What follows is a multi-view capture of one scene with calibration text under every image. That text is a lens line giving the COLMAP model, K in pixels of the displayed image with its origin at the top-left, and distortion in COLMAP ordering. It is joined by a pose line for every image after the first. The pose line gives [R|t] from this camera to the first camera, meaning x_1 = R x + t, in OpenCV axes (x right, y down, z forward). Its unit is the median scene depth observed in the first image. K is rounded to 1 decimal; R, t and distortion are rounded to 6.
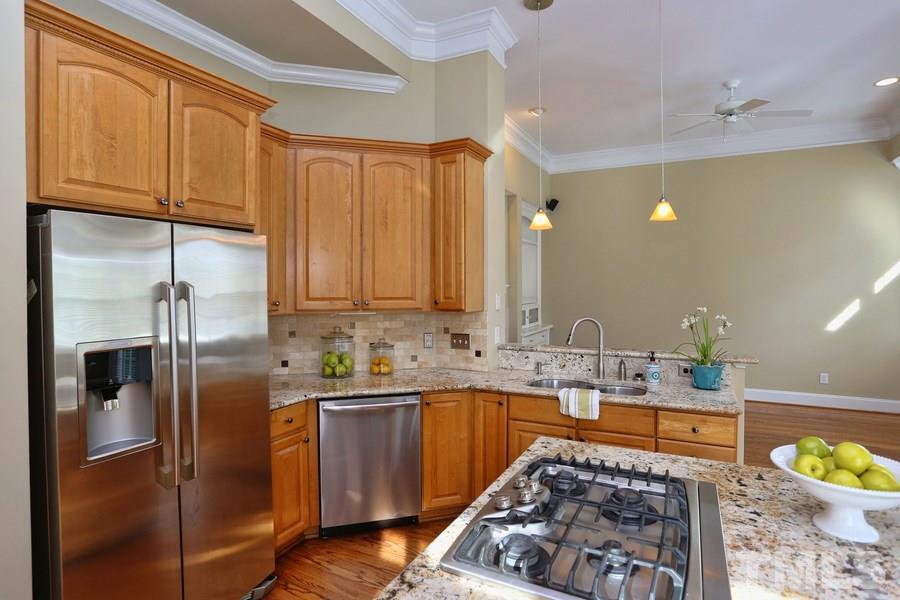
lens RADIAL K [[462.1, 0, 446.8], [0, 462.1, 295.5], [0, 0, 1]] dist [-0.023850, 0.000523]
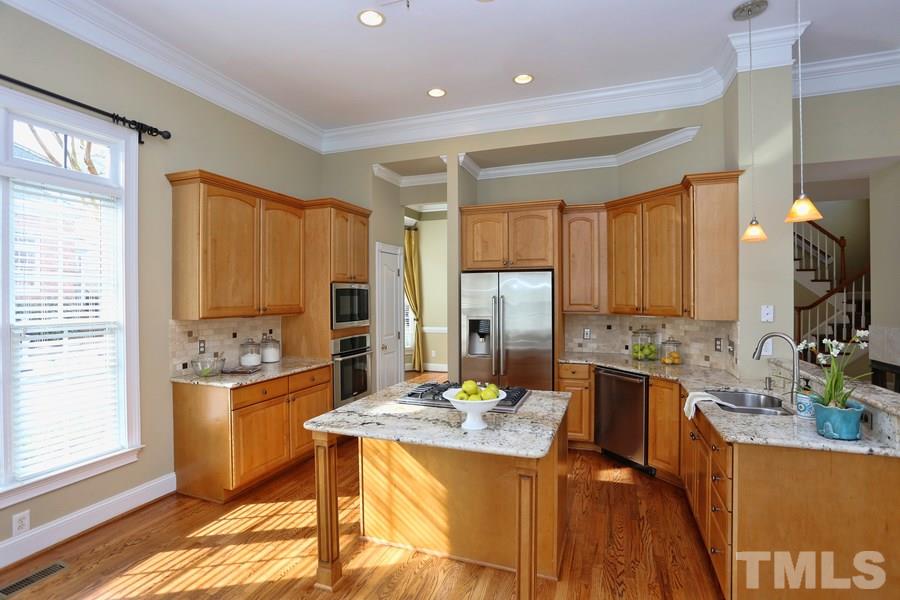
lens RADIAL K [[435.9, 0, 449.9], [0, 435.9, 294.7], [0, 0, 1]] dist [-0.045557, 0.008824]
pose [[0.120228, -0.001161, -0.992746, 1.045464], [-0.010125, 0.999946, -0.002395, -0.017494], [0.992695, 0.010339, 0.120209, 0.254636]]
